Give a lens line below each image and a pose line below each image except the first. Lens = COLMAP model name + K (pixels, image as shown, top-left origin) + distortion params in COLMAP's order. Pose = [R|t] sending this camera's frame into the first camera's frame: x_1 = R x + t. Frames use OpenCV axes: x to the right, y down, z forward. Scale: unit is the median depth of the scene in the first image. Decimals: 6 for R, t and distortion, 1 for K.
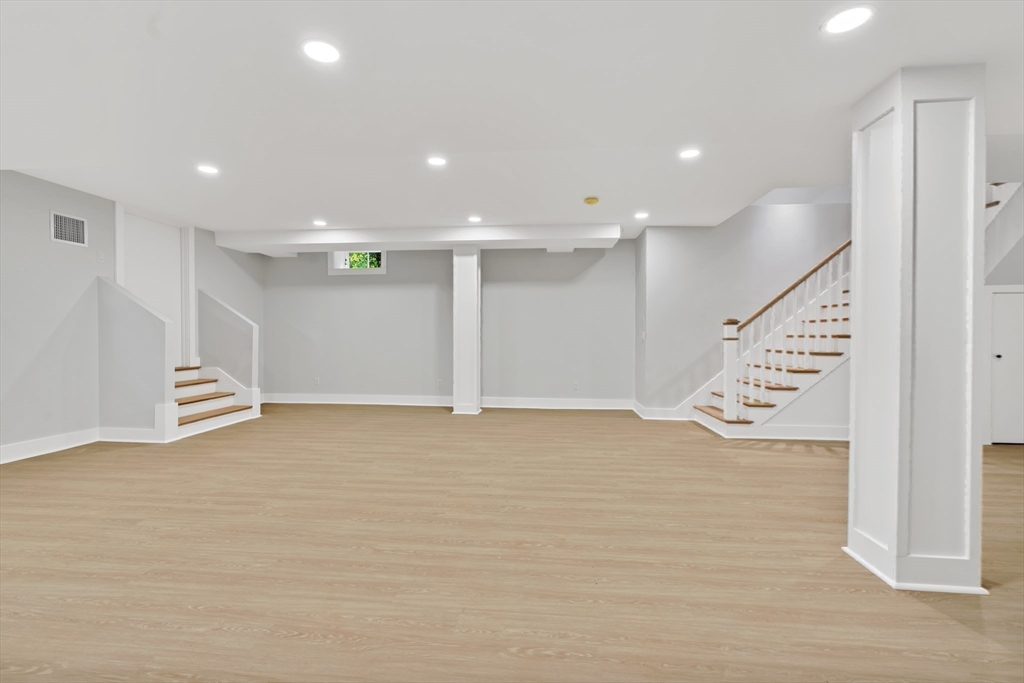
lens RADIAL K [[454.8, 0, 508.7], [0, 454.8, 339.7], [0, 0, 1]] dist [-0.021265, 0.007254]
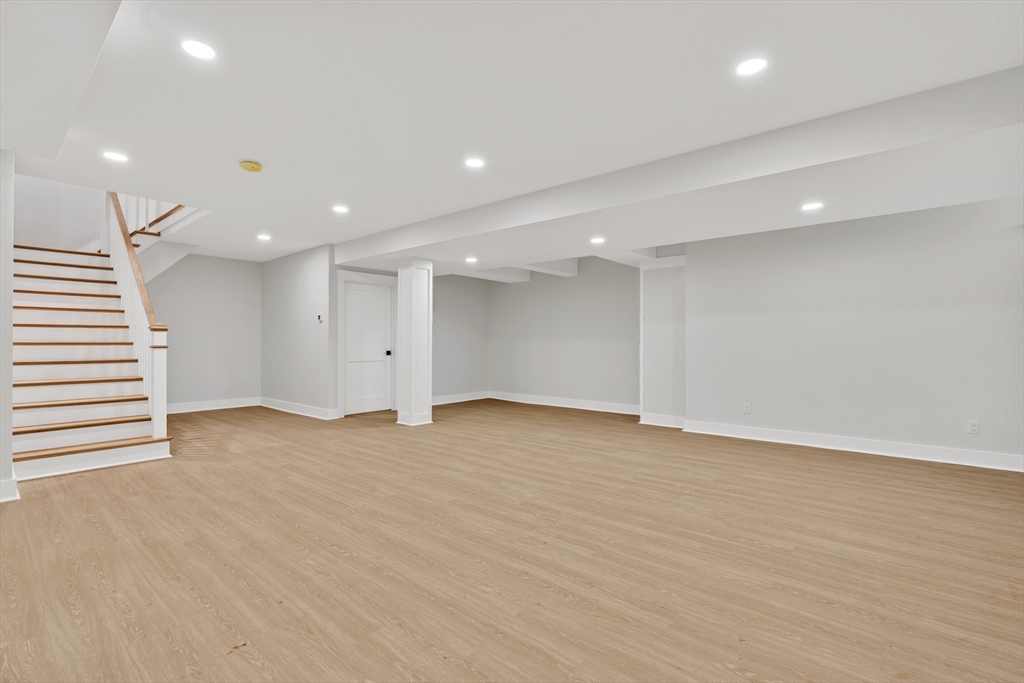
lens RADIAL K [[454.8, 0, 508.7], [0, 454.8, 339.7], [0, 0, 1]] dist [-0.021265, 0.007254]
pose [[-0.807080, -0.001262, 0.590440, -0.927586], [0.000250, 0.999997, 0.002479, -0.027477], [-0.590442, 0.002148, -0.807078, 2.050035]]
